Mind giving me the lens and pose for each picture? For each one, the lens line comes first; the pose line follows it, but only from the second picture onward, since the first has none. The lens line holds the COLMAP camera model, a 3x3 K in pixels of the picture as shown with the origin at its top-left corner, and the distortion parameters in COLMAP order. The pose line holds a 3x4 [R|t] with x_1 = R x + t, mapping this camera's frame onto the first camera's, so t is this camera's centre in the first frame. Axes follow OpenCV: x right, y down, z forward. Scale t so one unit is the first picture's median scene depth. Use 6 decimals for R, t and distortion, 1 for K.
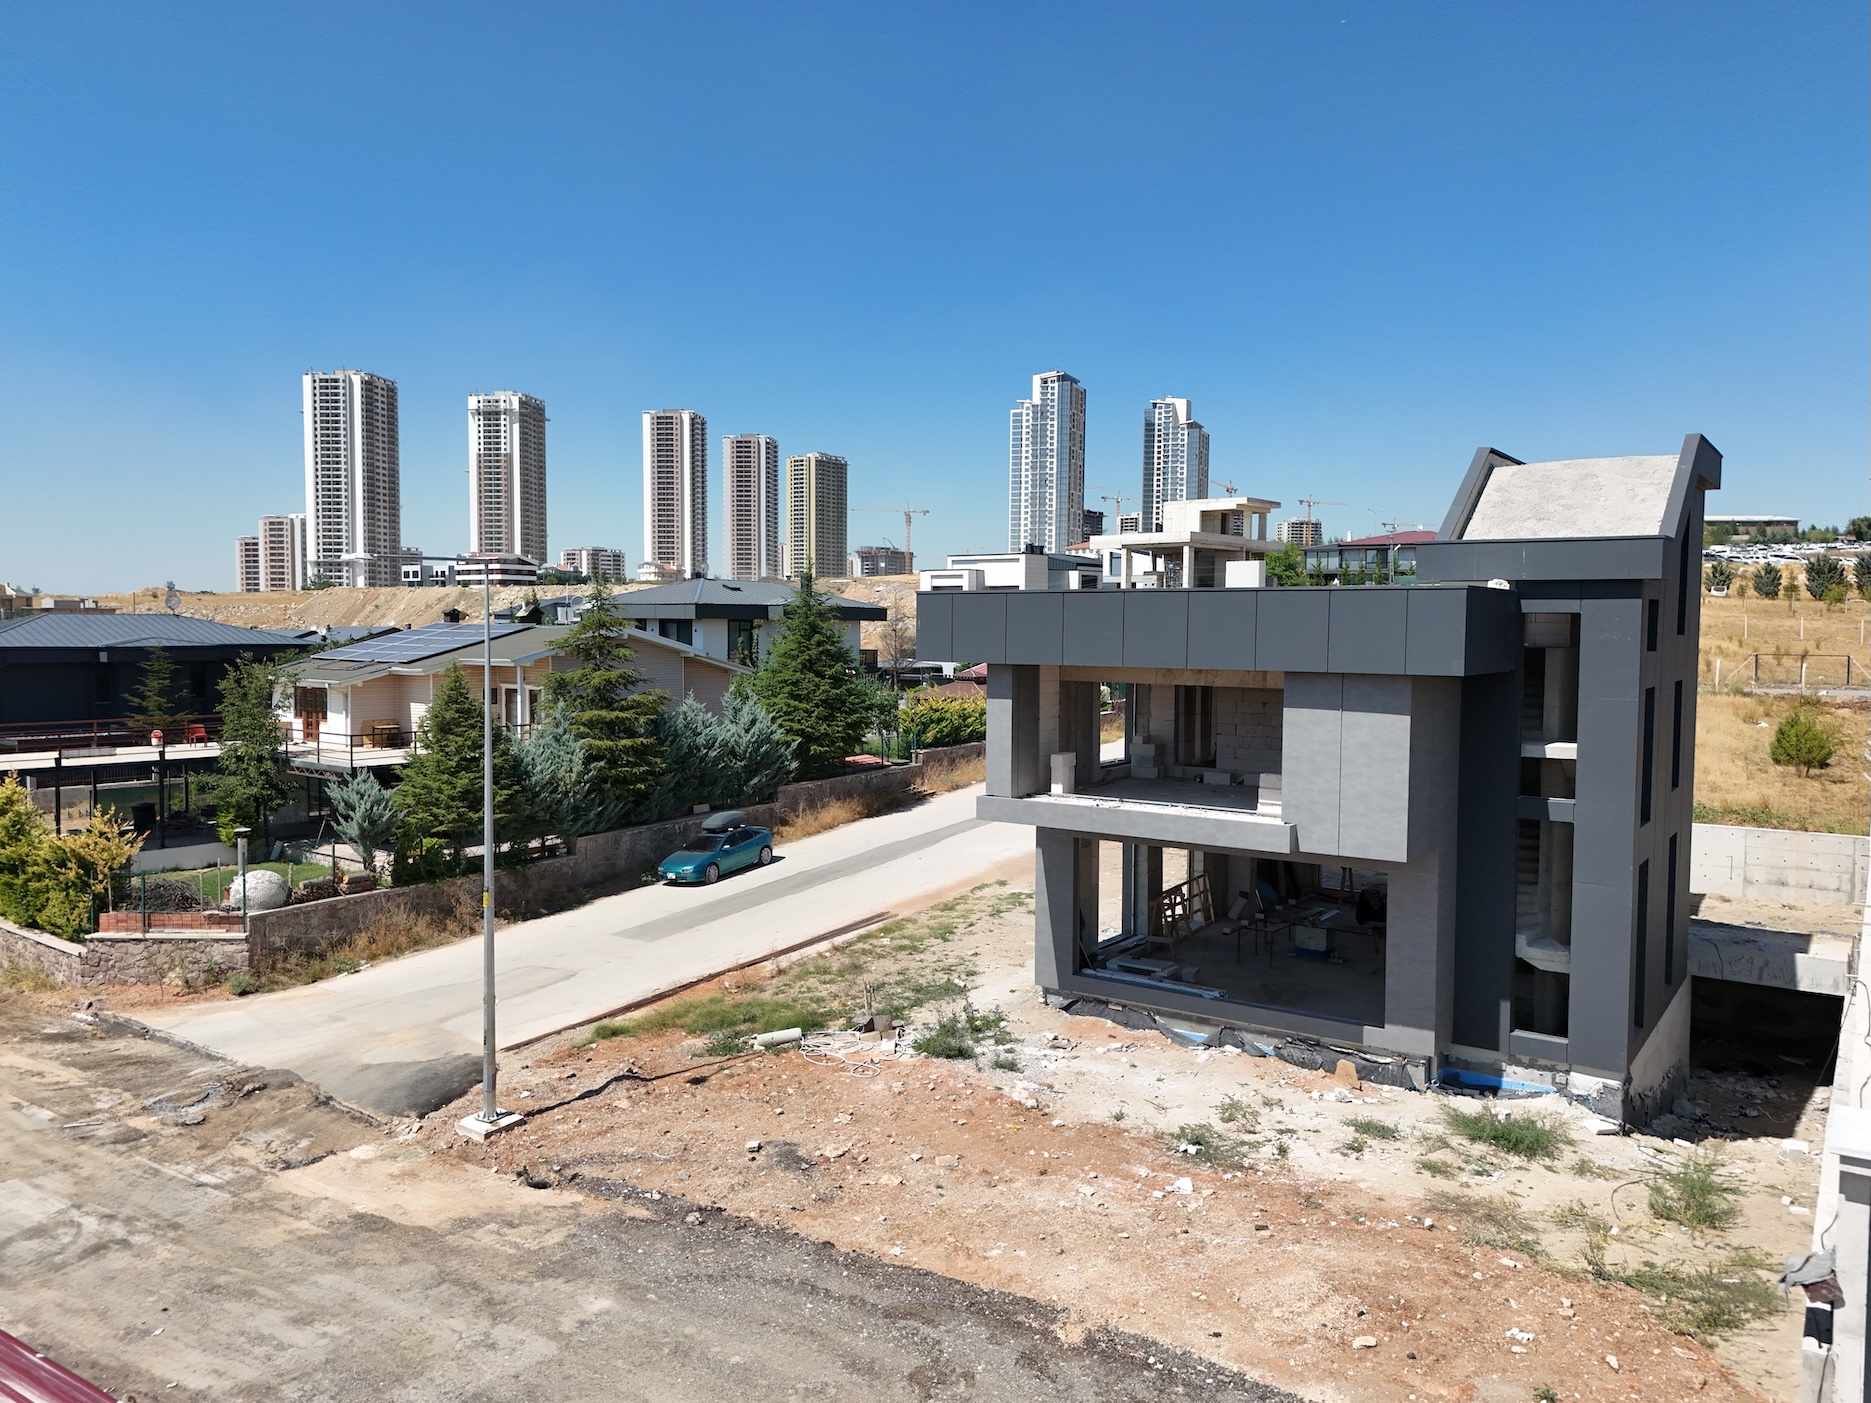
lens RADIAL K [[1379.4, 0, 941.9], [0, 1379.4, 695.5], [0, 0, 1]] dist [0.073981, -0.073998]
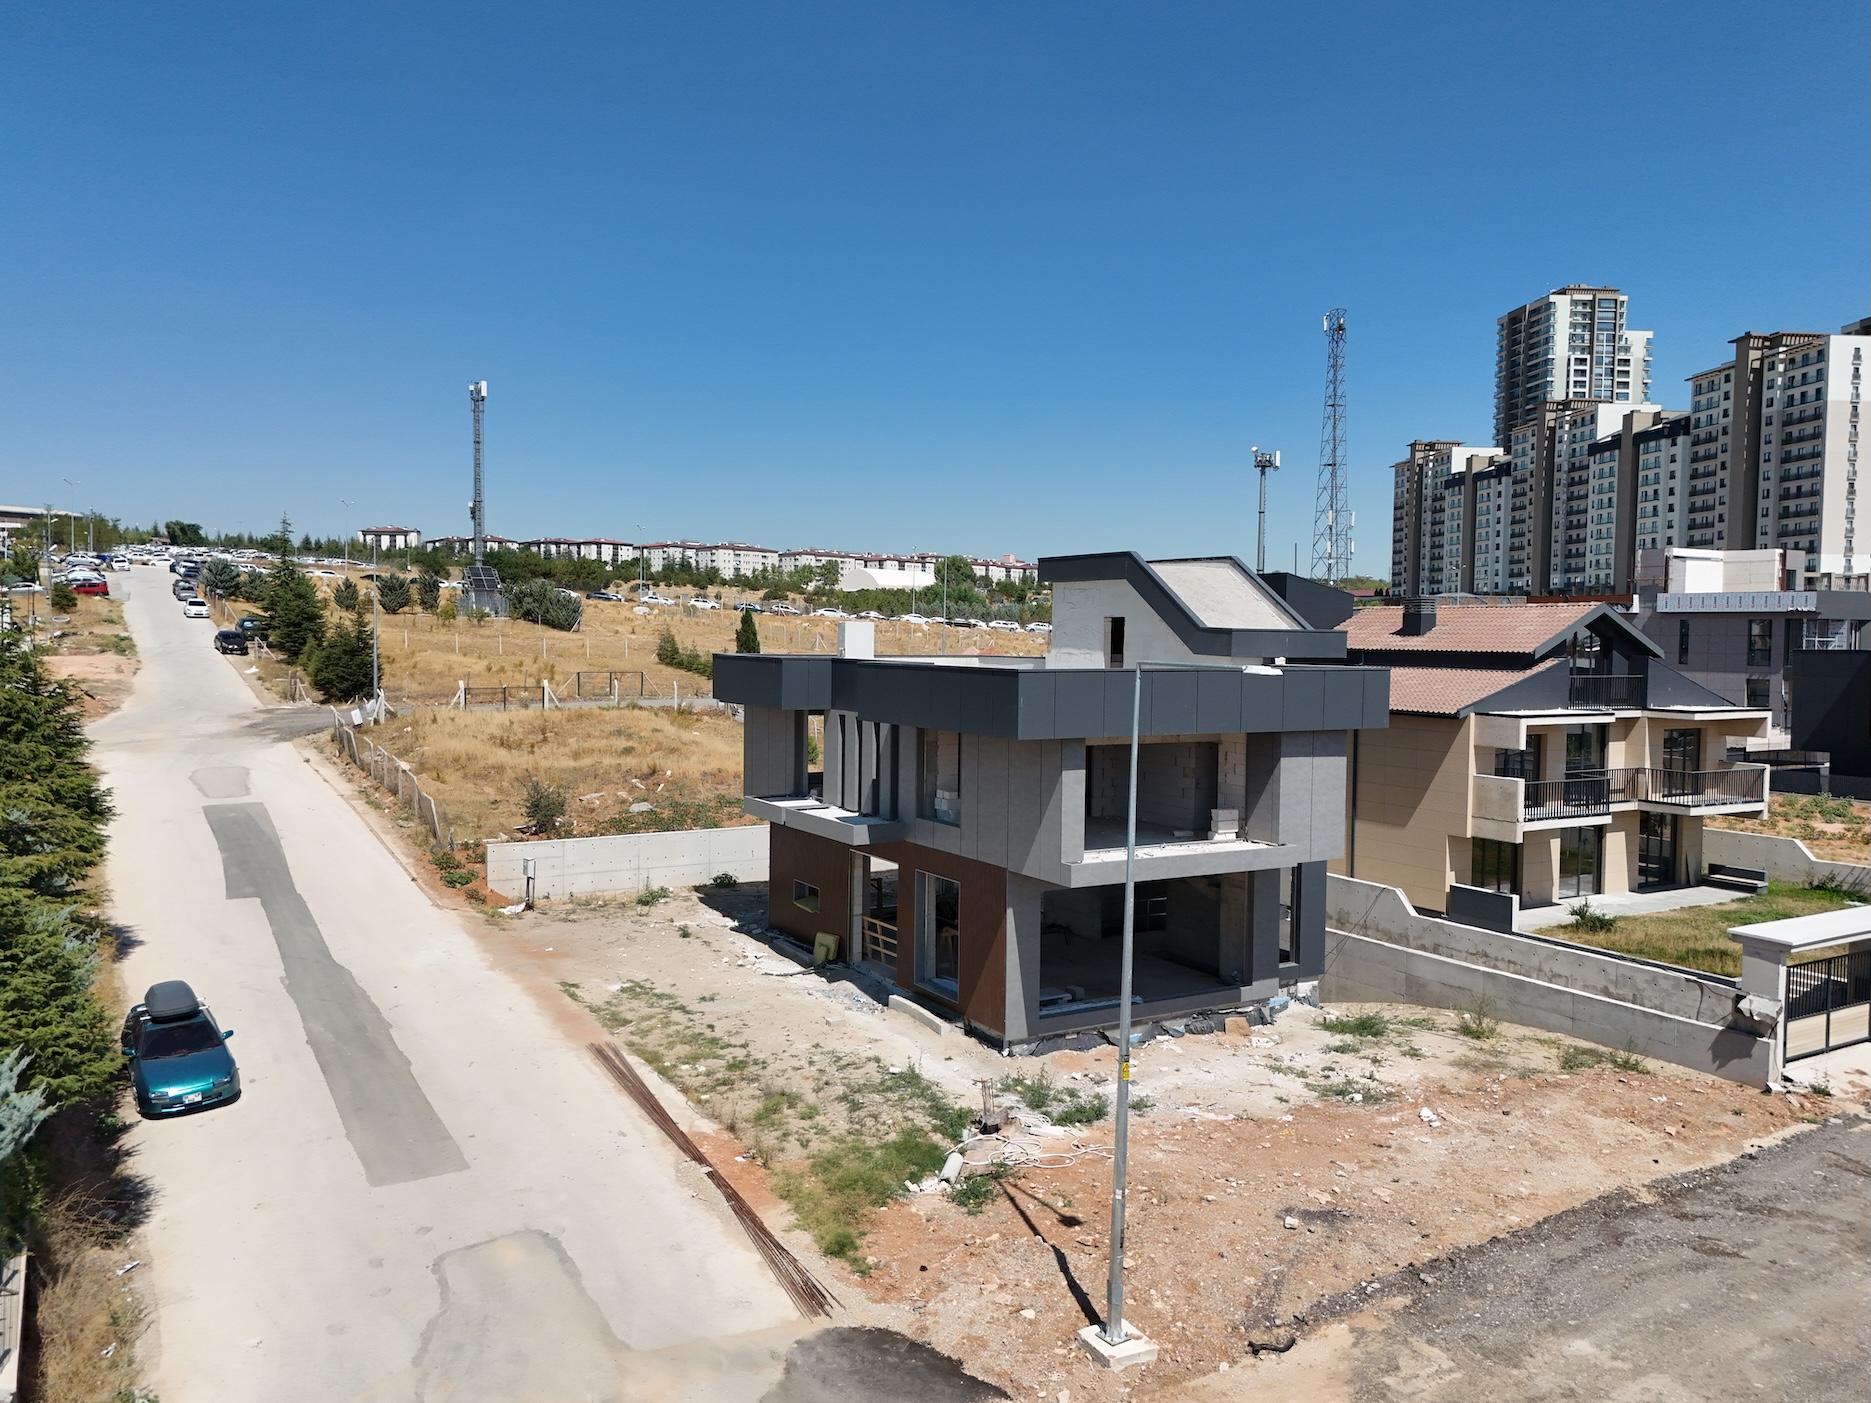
lens RADIAL K [[1379.4, 0, 946.4], [0, 1379.4, 691.7], [0, 0, 1]] dist [0.073981, -0.073998]
pose [[0.422288, -0.040197, 0.905570, -0.851917], [0.038323, 0.998915, 0.026469, -0.079851], [-0.905651, 0.023527, 0.423370, 0.569406]]
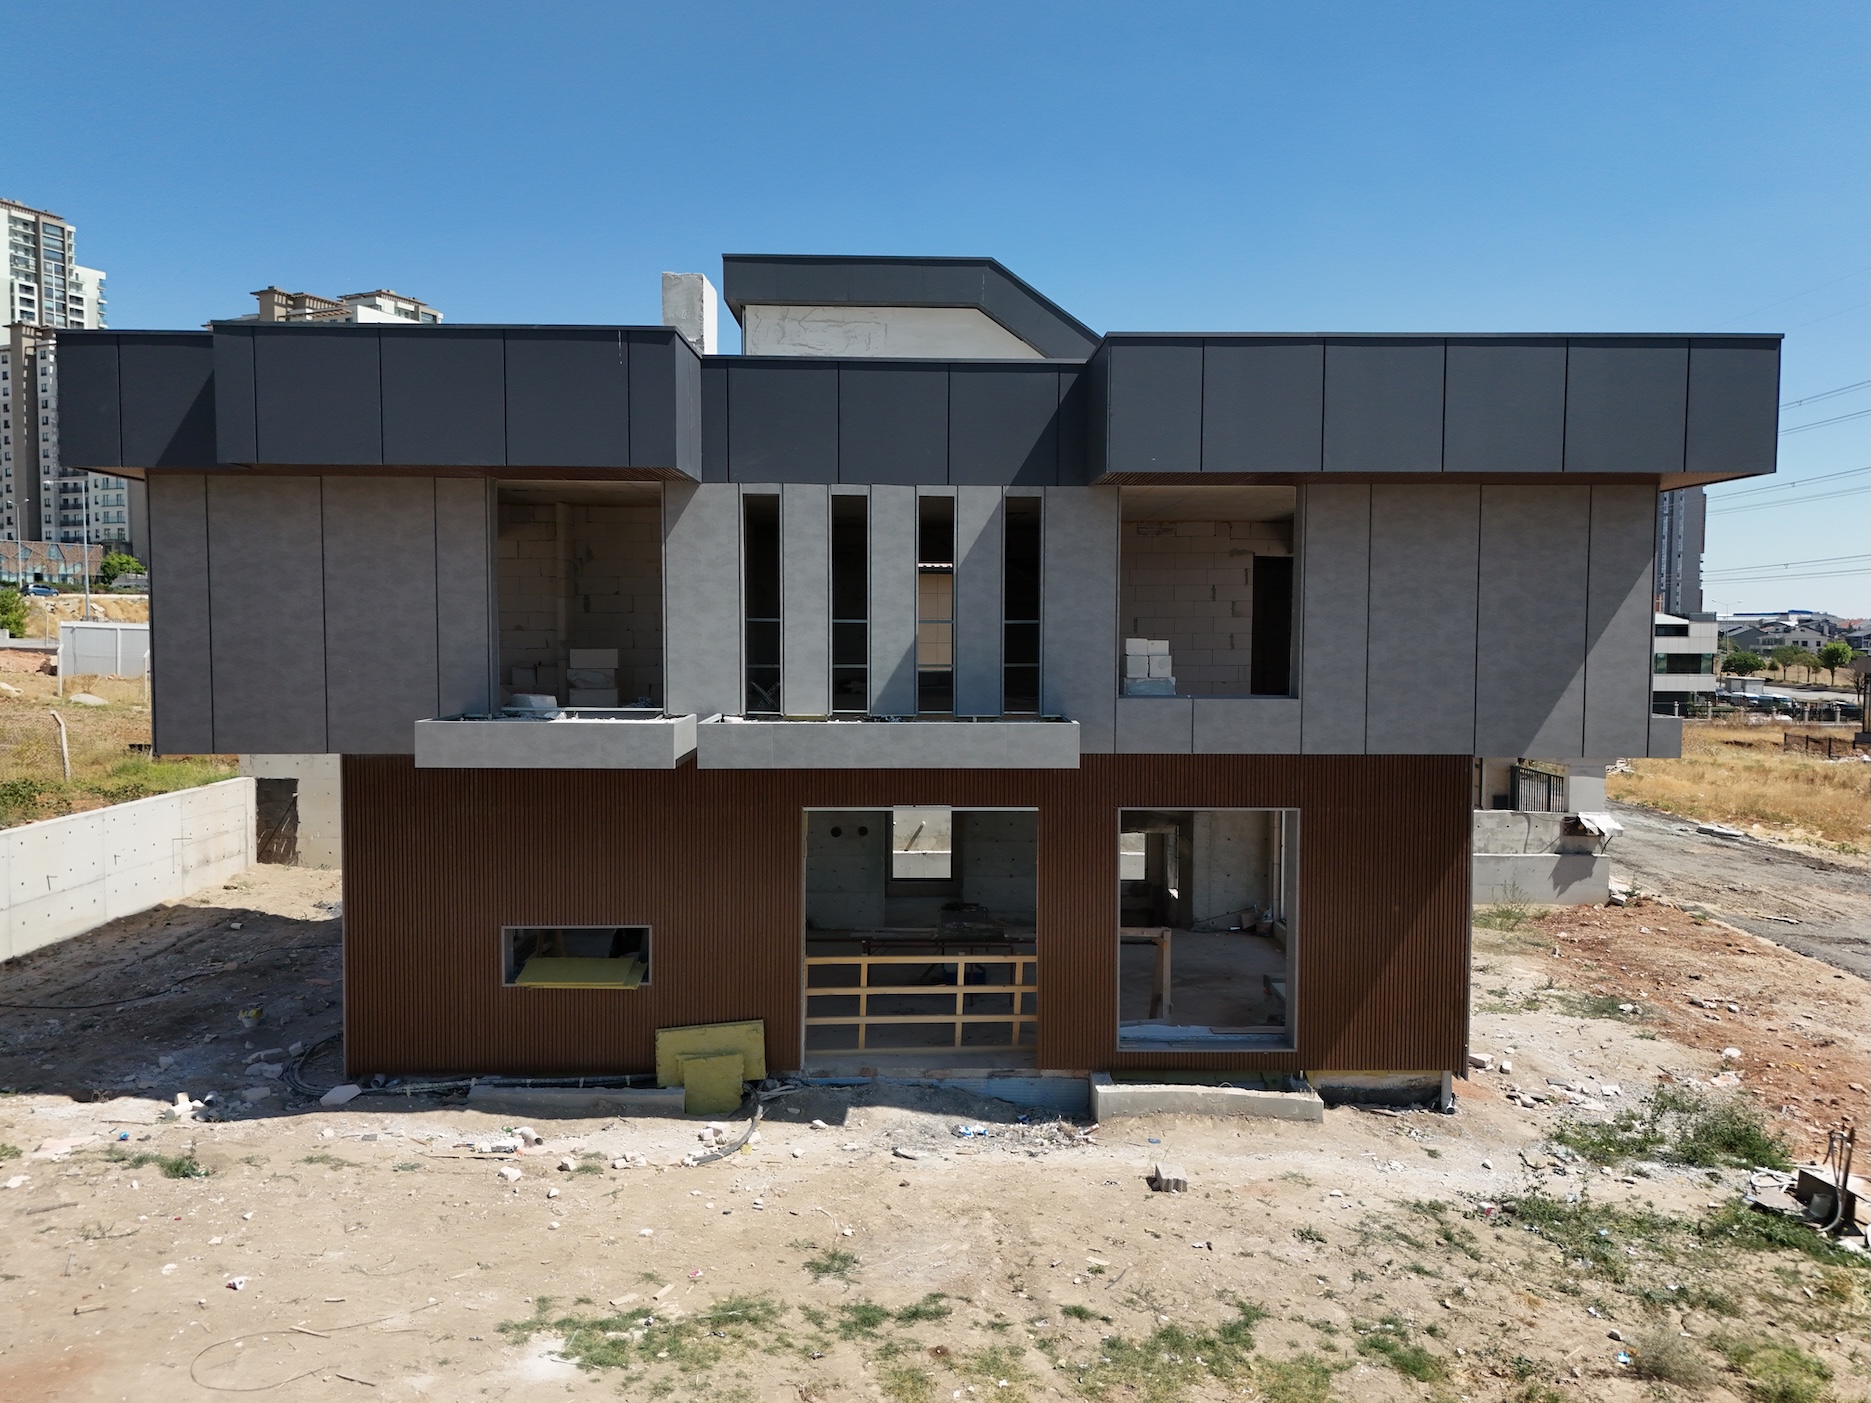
lens RADIAL K [[1379.4, 0, 941.3], [0, 1379.4, 693.9], [0, 0, 1]] dist [0.073981, -0.073998]
pose [[-0.575598, -0.049719, 0.816220, -0.247006], [0.033068, 0.995918, 0.083984, 0.002536], [-0.817064, 0.075331, -0.571605, 1.418098]]
